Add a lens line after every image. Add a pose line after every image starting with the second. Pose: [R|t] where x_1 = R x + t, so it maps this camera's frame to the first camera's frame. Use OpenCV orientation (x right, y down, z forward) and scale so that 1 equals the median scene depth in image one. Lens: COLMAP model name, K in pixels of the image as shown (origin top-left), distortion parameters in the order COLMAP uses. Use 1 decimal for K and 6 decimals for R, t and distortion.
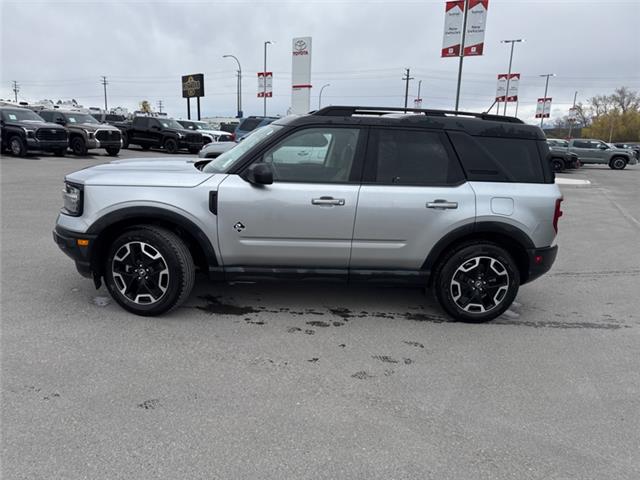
lens RADIAL K [[464.6, 0, 319.8], [0, 464.6, 222.1], [0, 0, 1]] dist [0.148782, -0.201434]
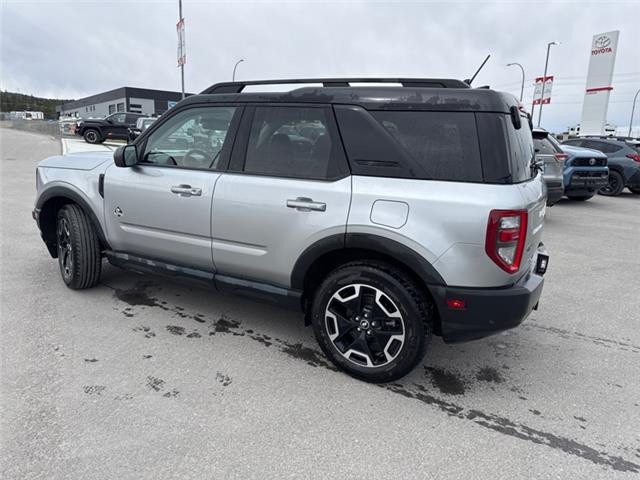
lens RADIAL K [[464.6, 0, 319.8], [0, 464.6, 222.1], [0, 0, 1]] dist [0.148782, -0.201434]
pose [[0.812958, 0.084692, -0.576131, 0.678692], [-0.105036, 0.994466, -0.002026, -0.009451], [0.572771, 0.062161, 0.817355, 0.399091]]
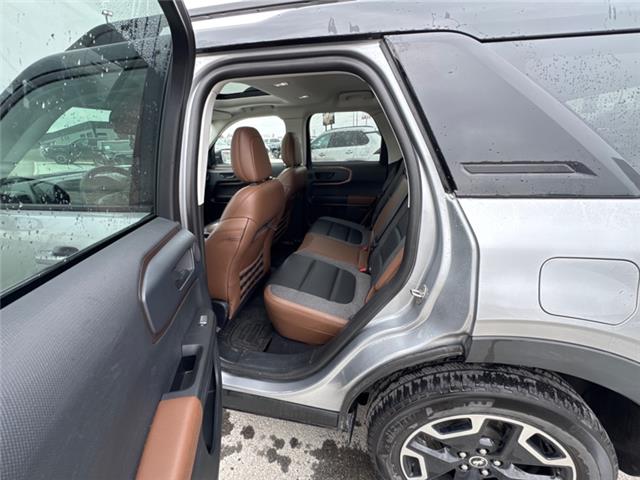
lens RADIAL K [[259.4, 0, 322.8], [0, 259.4, 234.2], [0, 0, 1]] dist [0.001885, 0.000125]
pose [[0.945449, 0.033598, -0.324033, 0.283162], [0.010761, 0.990904, 0.134142, -0.086731], [0.325593, -0.130311, 0.936487, 0.797391]]
